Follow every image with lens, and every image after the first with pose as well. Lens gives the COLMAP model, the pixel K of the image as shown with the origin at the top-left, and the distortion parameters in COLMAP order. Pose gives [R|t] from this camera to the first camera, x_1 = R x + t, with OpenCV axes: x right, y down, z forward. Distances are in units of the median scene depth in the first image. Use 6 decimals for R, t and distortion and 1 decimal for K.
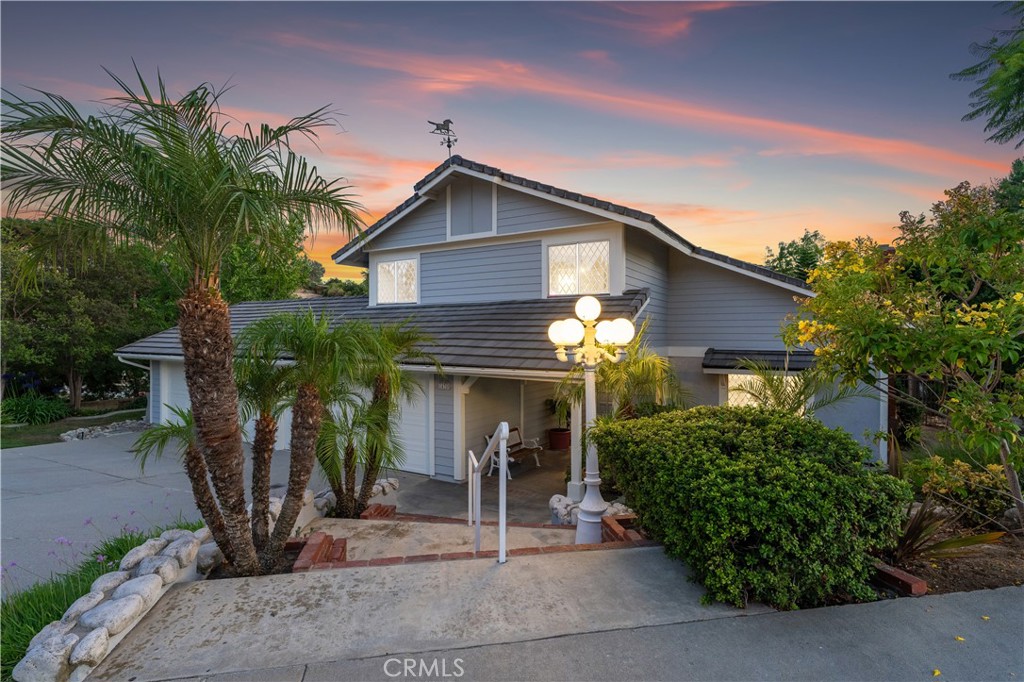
lens RADIAL K [[509.3, 0, 508.7], [0, 509.3, 336.8], [0, 0, 1]] dist [-0.007797, 0.000029]
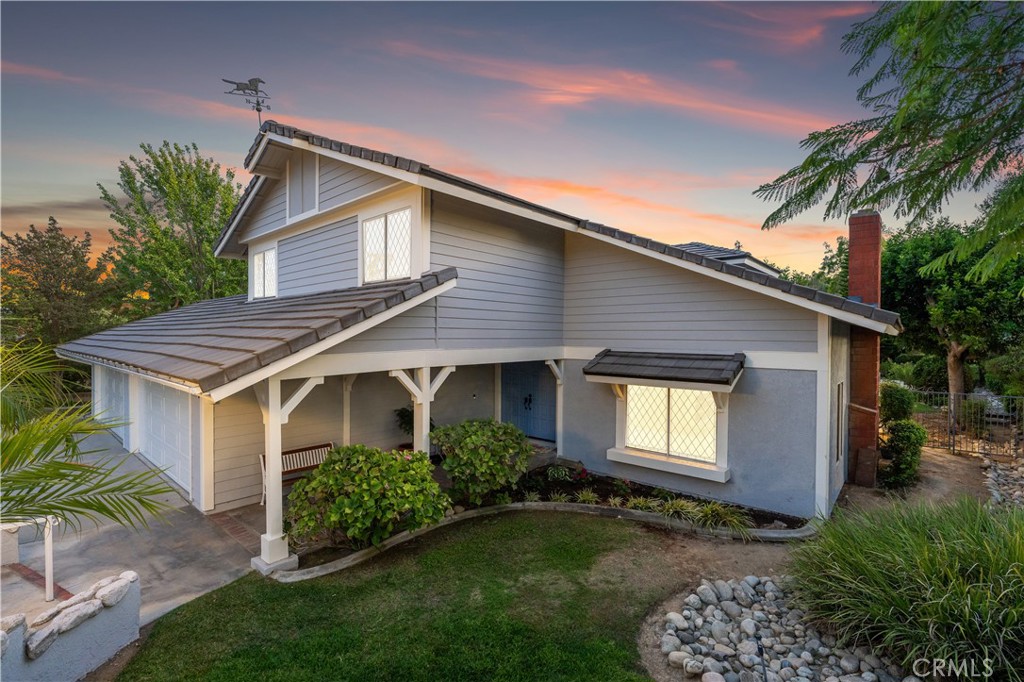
lens RADIAL K [[455.9, 0, 510.1], [0, 455.9, 339.2], [0, 0, 1]] dist [-0.008434, 0.004233]
pose [[0.982223, 0.005295, -0.187643, 0.428916], [-0.004964, 0.999985, 0.002237, 0.005887], [0.187652, -0.001266, 0.982235, 0.320731]]
